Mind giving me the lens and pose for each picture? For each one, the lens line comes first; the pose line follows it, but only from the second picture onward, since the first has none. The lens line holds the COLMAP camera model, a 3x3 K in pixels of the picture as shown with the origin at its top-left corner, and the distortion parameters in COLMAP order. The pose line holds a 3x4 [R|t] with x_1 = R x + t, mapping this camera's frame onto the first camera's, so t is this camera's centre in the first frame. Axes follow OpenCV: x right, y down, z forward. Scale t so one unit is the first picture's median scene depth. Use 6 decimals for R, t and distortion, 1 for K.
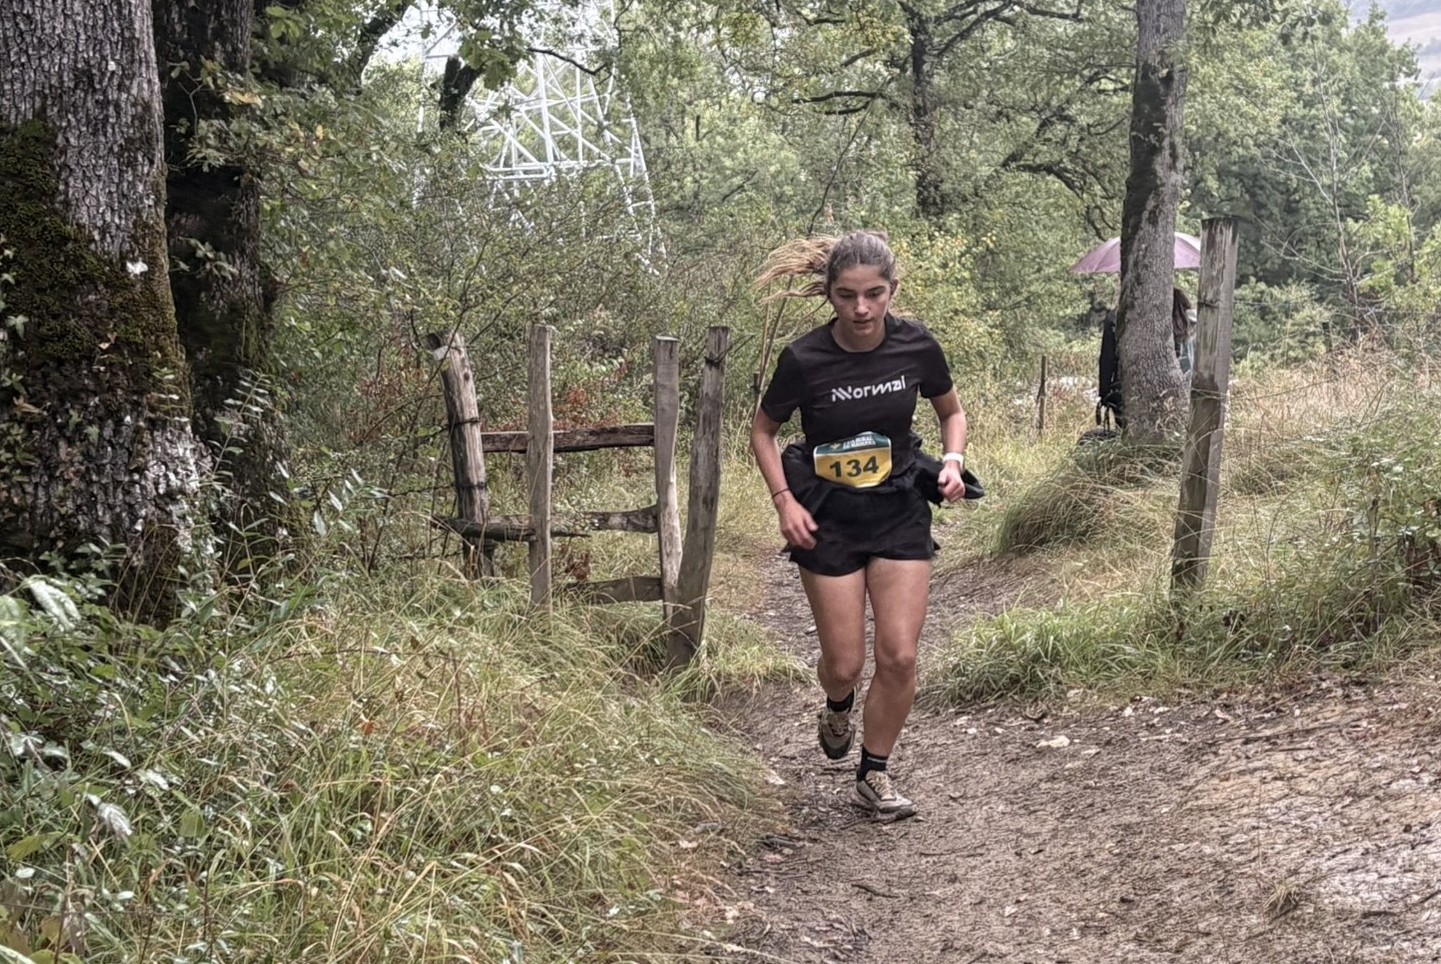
lens RADIAL K [[2409.9, 0, 750.6], [0, 2409.9, 497.6], [0, 0, 1]] dist [0.250315, -0.994859]
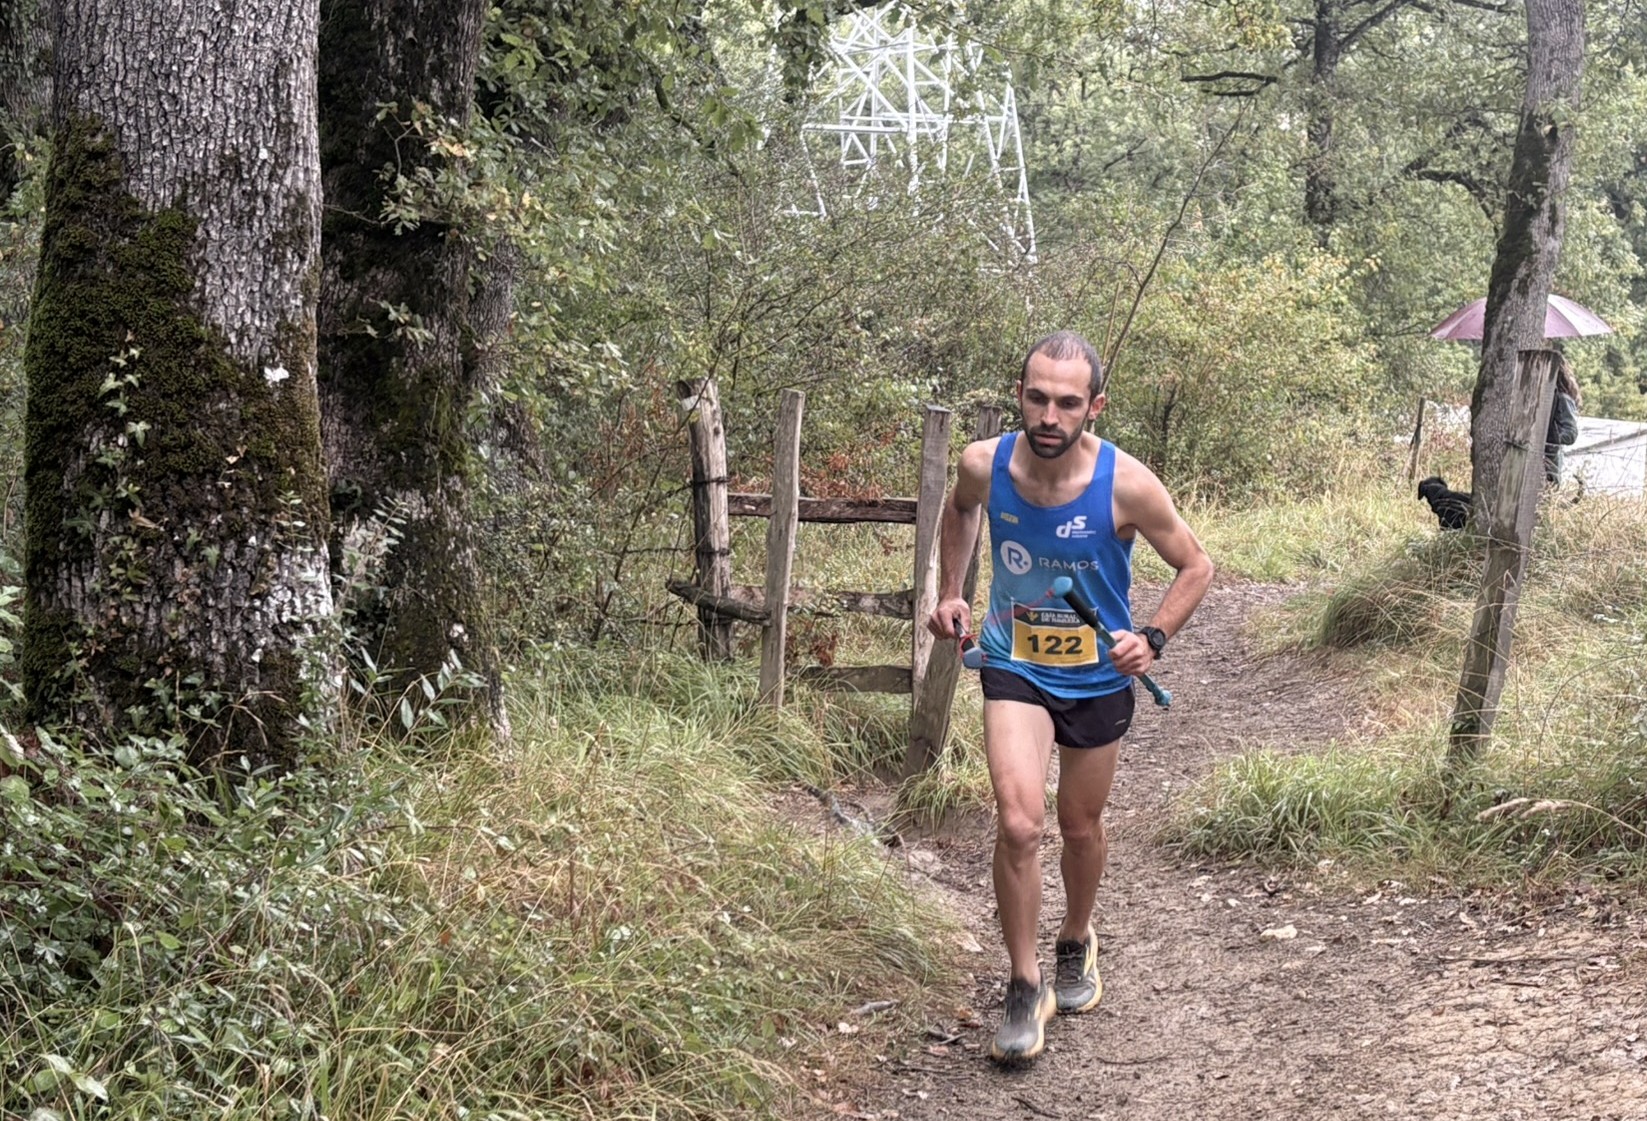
lens RADIAL K [[2675.4, 0, 1011.6], [0, 2675.4, 605.7], [0, 0, 1]] dist [0.250196, -0.977586]
pose [[0.995643, 0.086235, -0.035469, 0.050438], [-0.084616, 0.995403, 0.044857, -0.058003], [0.039174, -0.041660, 0.998364, -0.006595]]
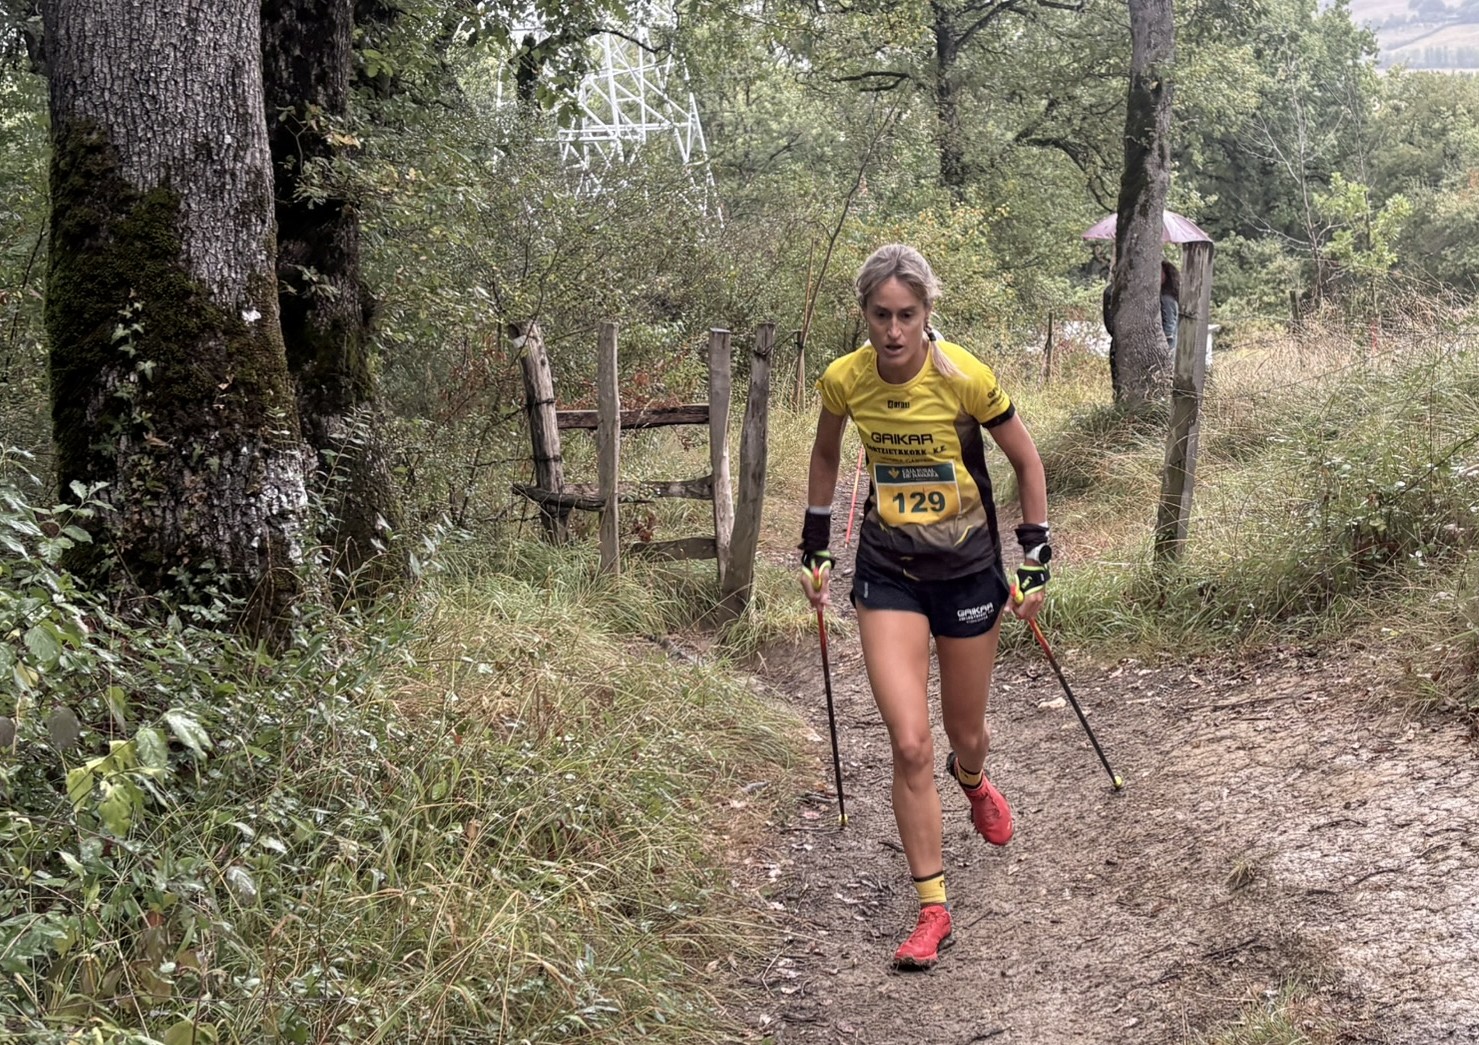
lens RADIAL K [[2115.4, 0, 885.6], [0, 2115.4, 503.4], [0, 0, 1]] dist [0.214871, -0.777824]
pose [[0.999086, 0.000998, 0.042739, 0.001146], [-0.002728, 0.999178, 0.040446, -0.036337], [-0.042664, -0.040525, 0.998267, -0.011030]]
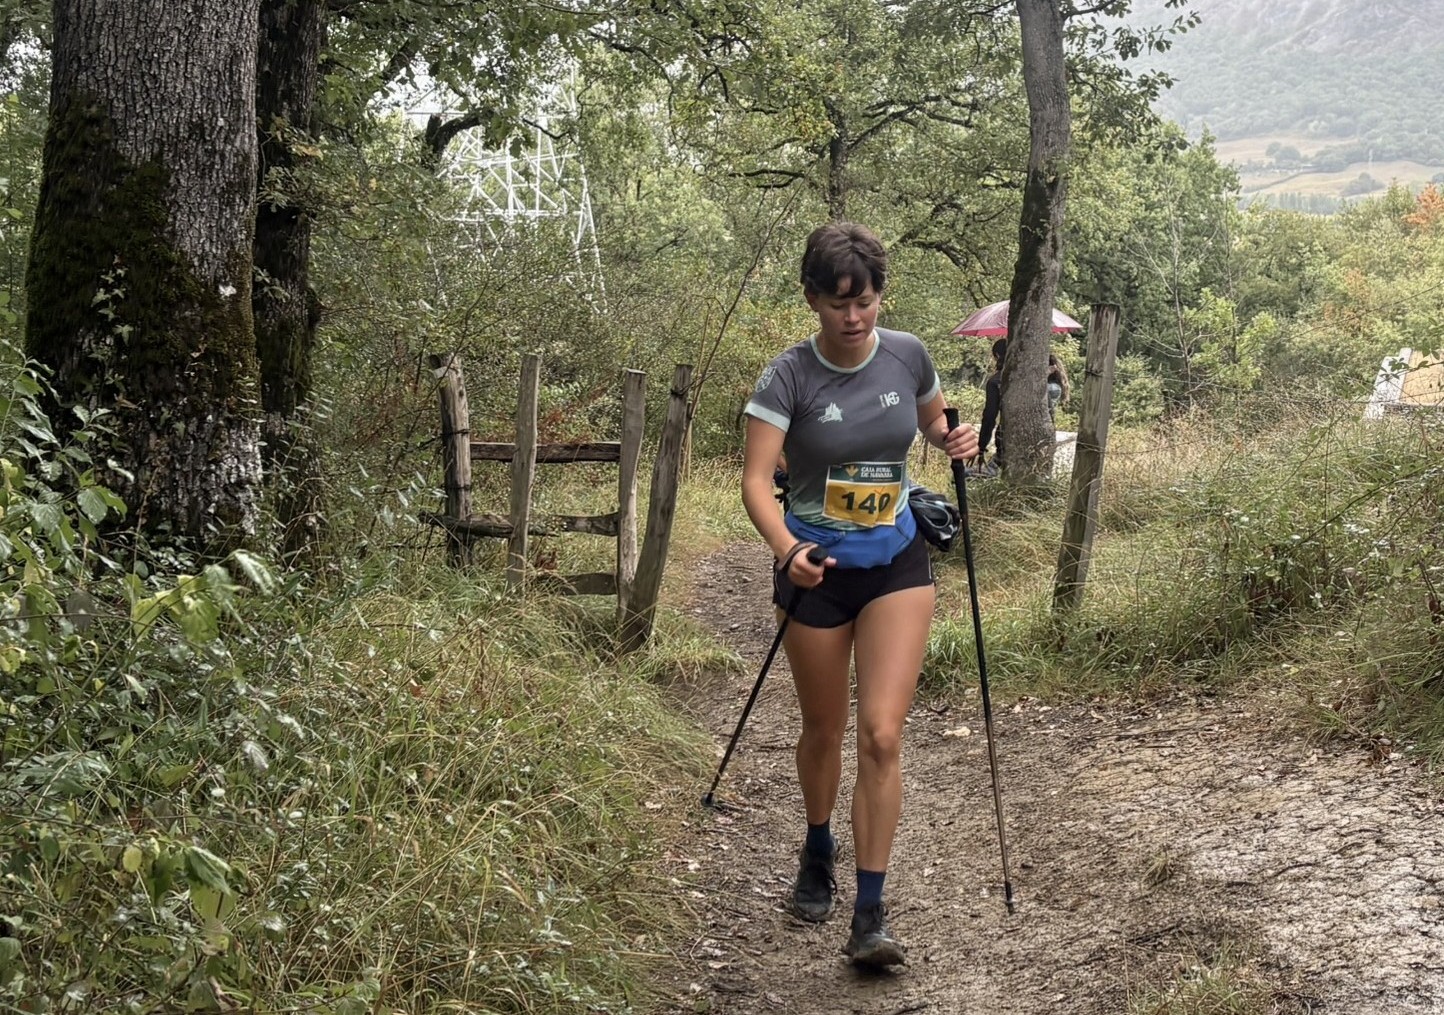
lens RADIAL K [[2075.5, 0, 853.2], [0, 2075.5, 365.2], [0, 0, 1]] dist [0.239982, -0.932015]
pose [[0.994126, 0.063090, 0.087939, -0.027982], [-0.056673, 0.995673, -0.073650, -0.000154], [-0.092205, 0.068234, 0.993399, -0.030329]]
